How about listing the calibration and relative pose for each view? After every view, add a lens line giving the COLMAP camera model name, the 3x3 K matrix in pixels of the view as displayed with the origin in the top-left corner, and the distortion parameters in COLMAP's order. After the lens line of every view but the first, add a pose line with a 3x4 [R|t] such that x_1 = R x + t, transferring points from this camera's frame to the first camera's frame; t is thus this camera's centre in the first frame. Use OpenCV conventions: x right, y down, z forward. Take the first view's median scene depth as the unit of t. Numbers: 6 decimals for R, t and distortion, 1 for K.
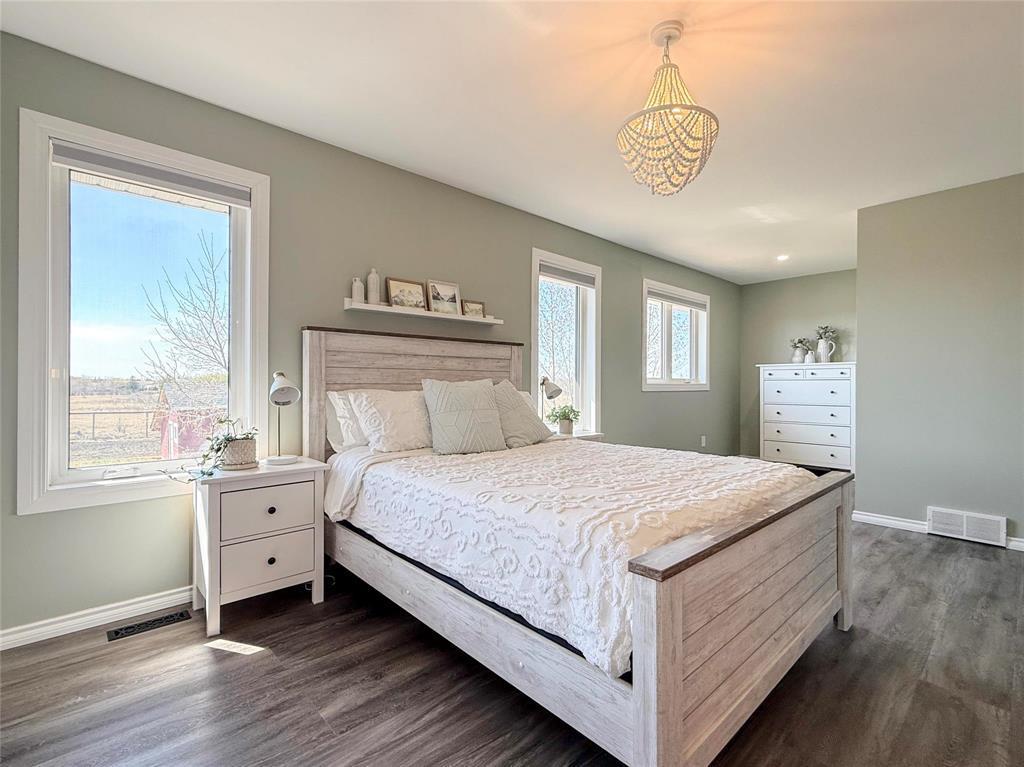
lens RADIAL K [[481.7, 0, 510.8], [0, 481.7, 382.4], [0, 0, 1]] dist [-0.001806, -0.000784]
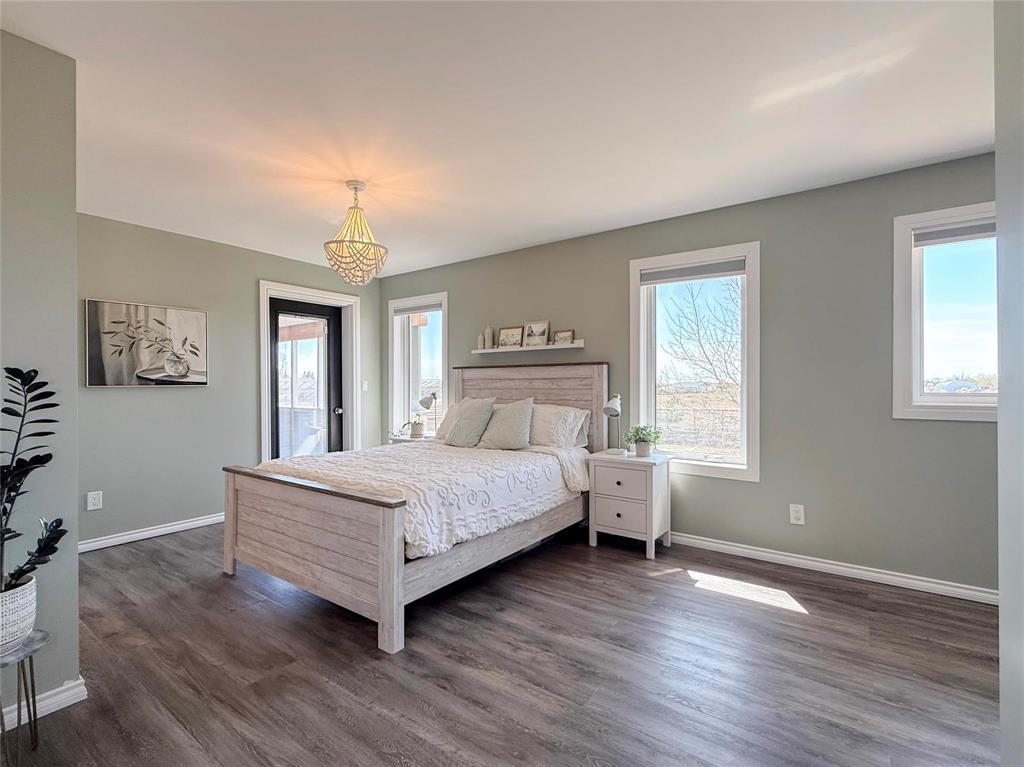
lens RADIAL K [[481.7, 0, 510.3], [0, 481.7, 386.5], [0, 0, 1]] dist [-0.001806, -0.000784]
pose [[0.186222, -0.001811, -0.982506, 1.171775], [0.004217, 0.999991, -0.001044, -0.032660], [0.982499, -0.003948, 0.186228, 0.714538]]
